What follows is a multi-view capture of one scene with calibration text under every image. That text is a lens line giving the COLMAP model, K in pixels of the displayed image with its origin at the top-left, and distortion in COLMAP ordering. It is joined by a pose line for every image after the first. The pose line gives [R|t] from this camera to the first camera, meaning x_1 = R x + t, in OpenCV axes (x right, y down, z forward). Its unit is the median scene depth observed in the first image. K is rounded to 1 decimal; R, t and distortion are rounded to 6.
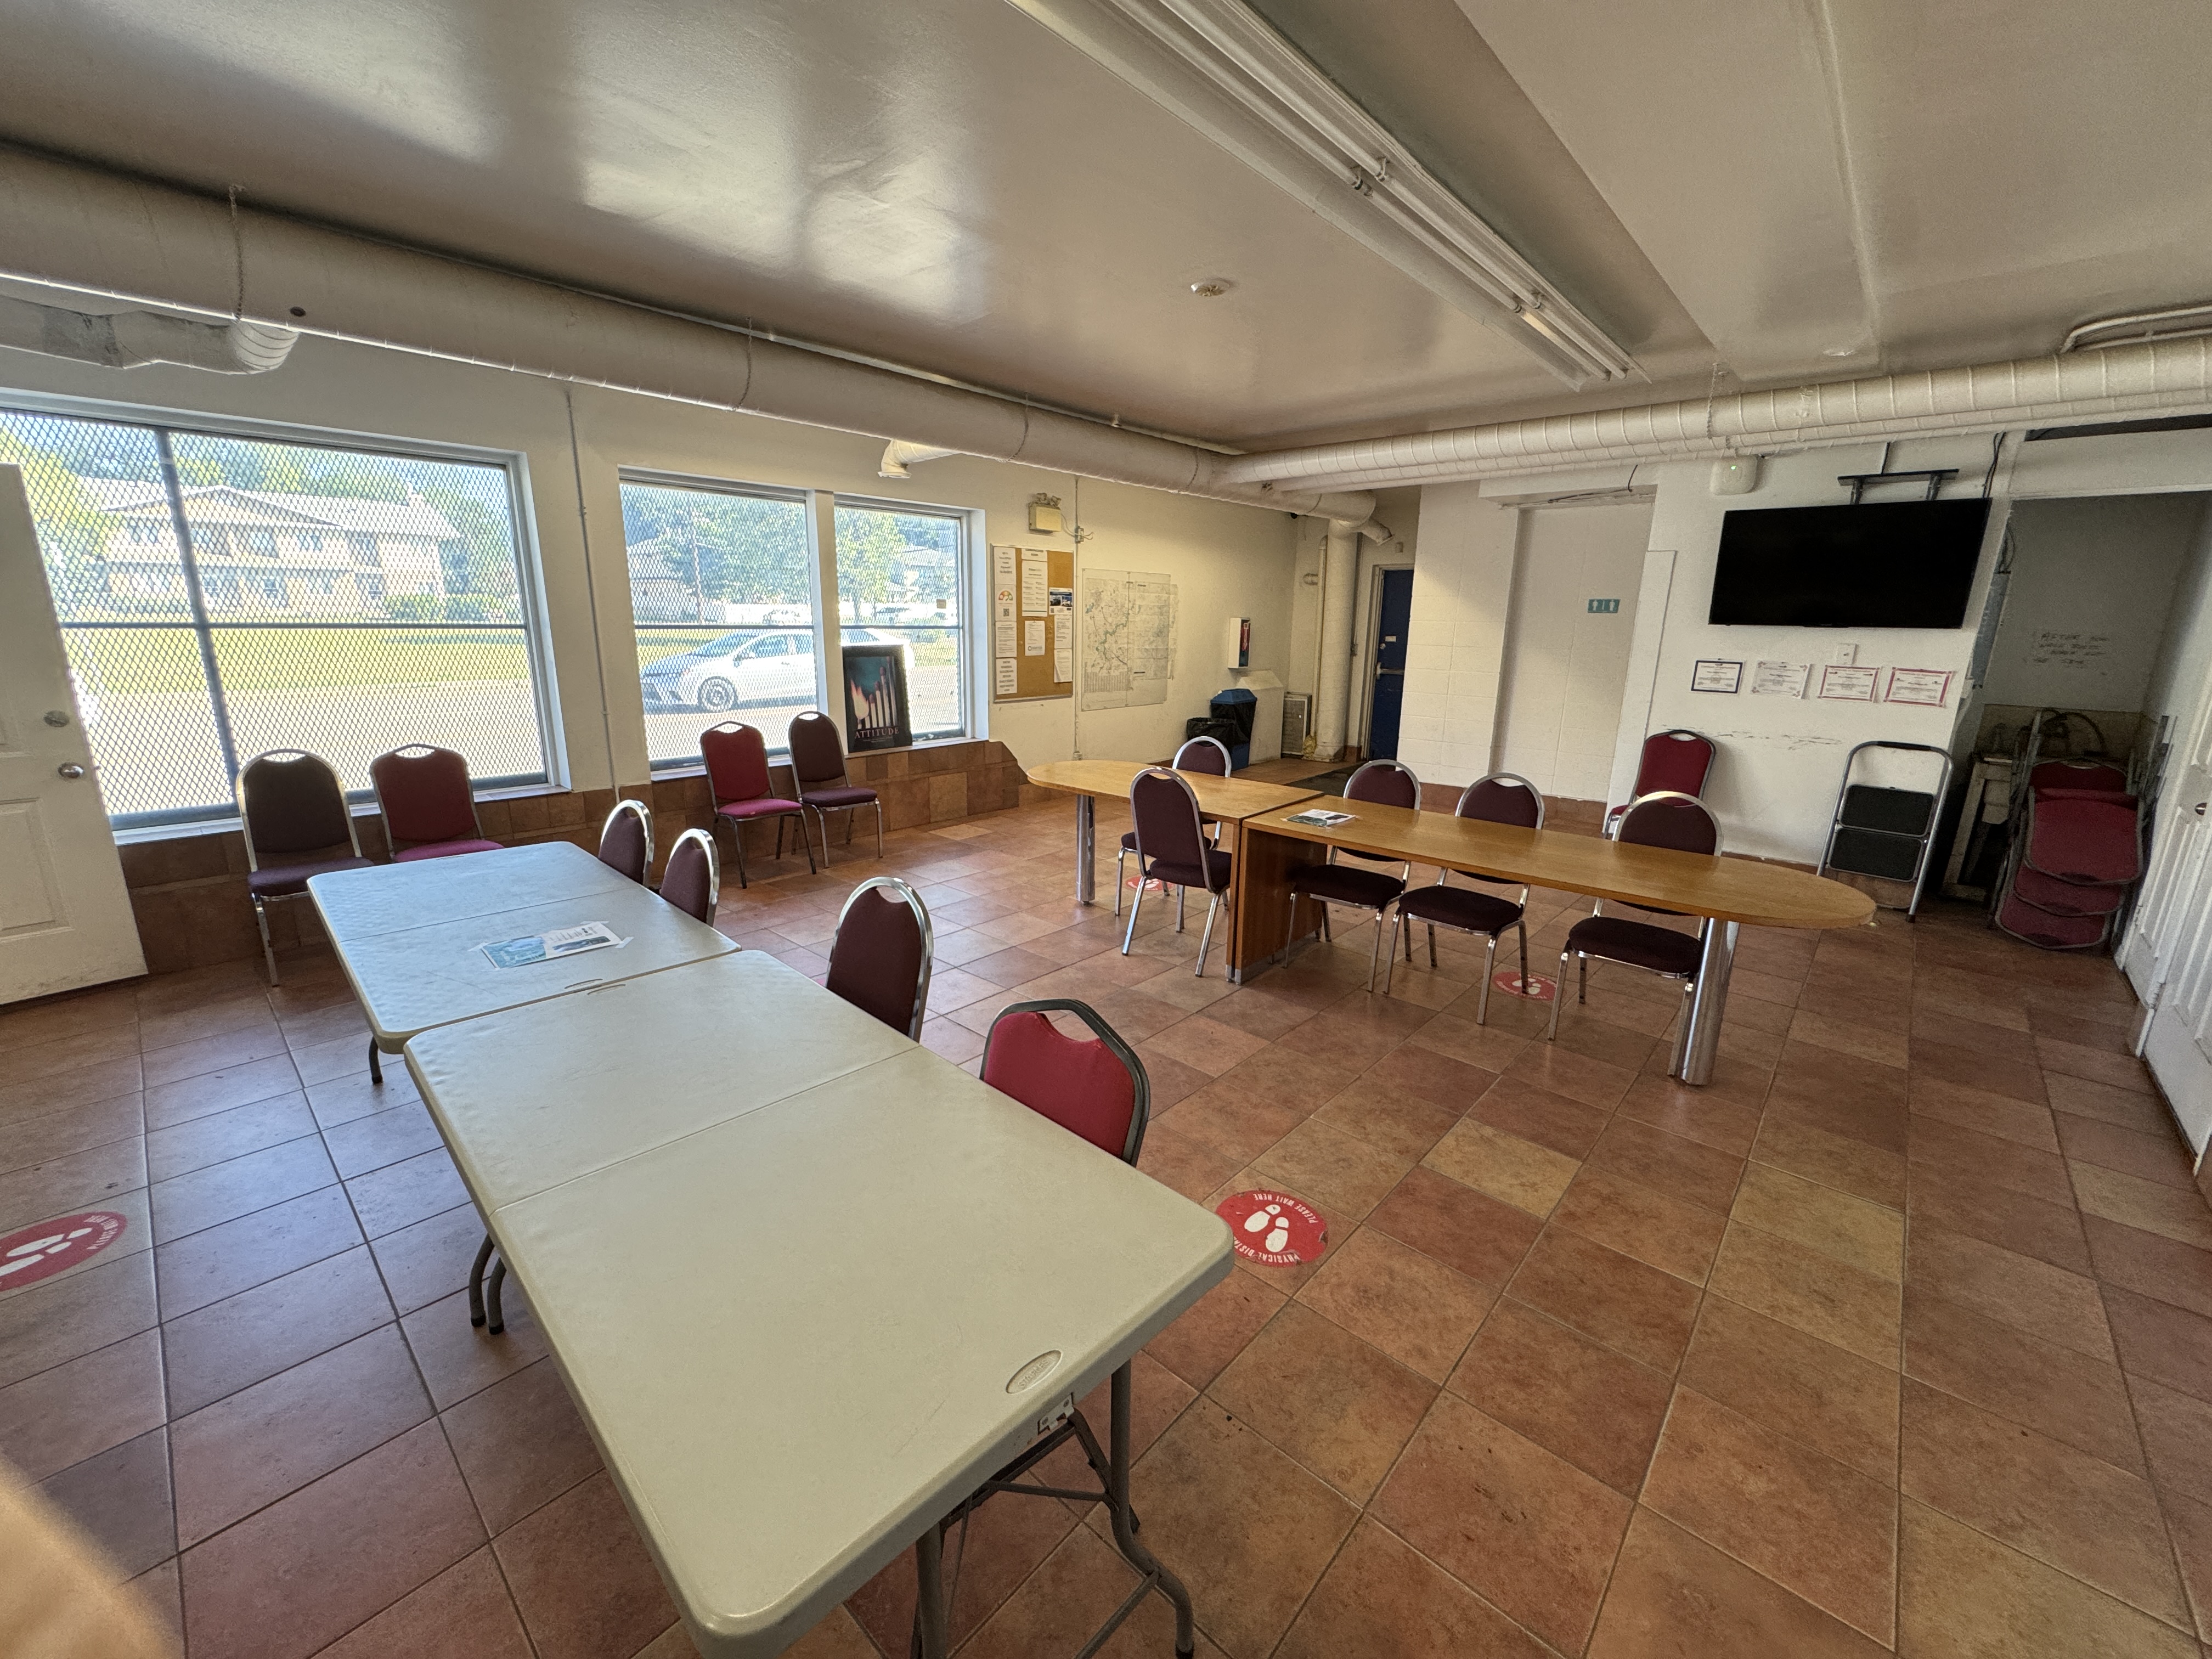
lens RADIAL K [[884.2, 0, 1103.6], [0, 884.2, 830.4], [0, 0, 1]] dist [-0.000835, 0.000164]
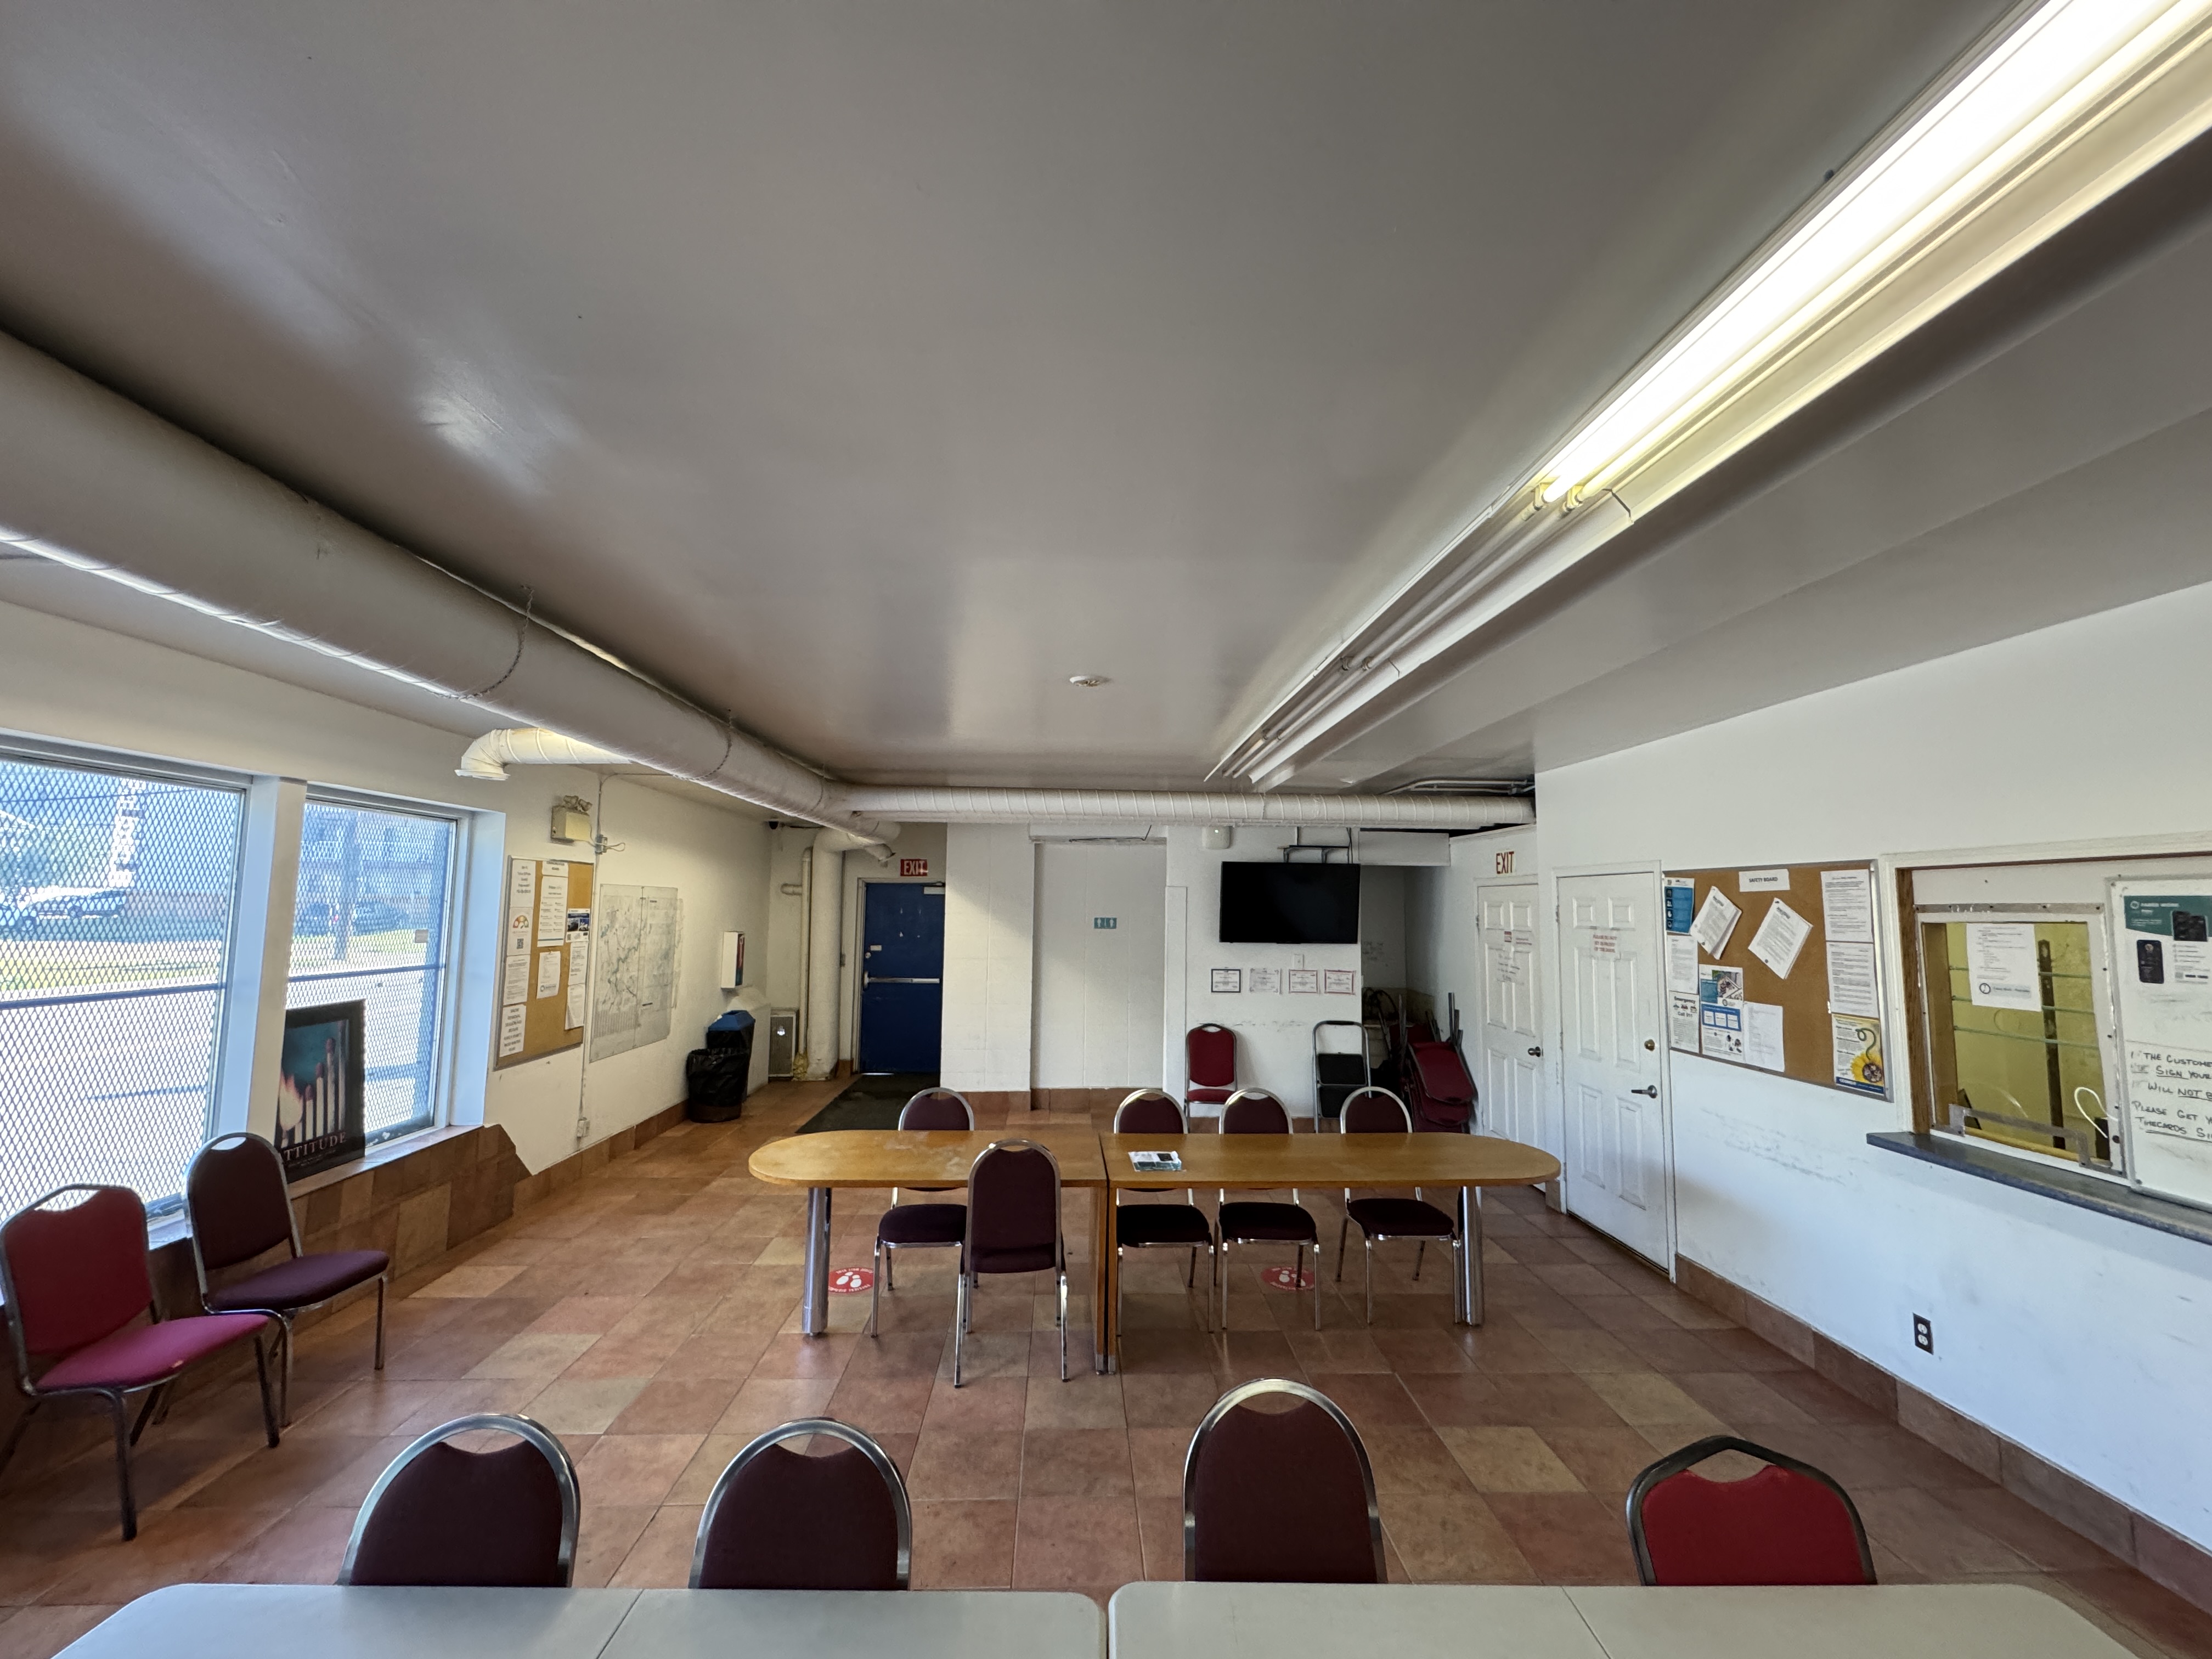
lens RADIAL K [[884.2, 0, 1103.6], [0, 884.2, 830.4], [0, 0, 1]] dist [-0.000835, 0.000164]
pose [[0.712057, 0.056022, 0.699883, -0.311192], [0.164727, 0.955660, -0.244088, -0.081929], [-0.682524, 0.289094, 0.671256, 0.150987]]
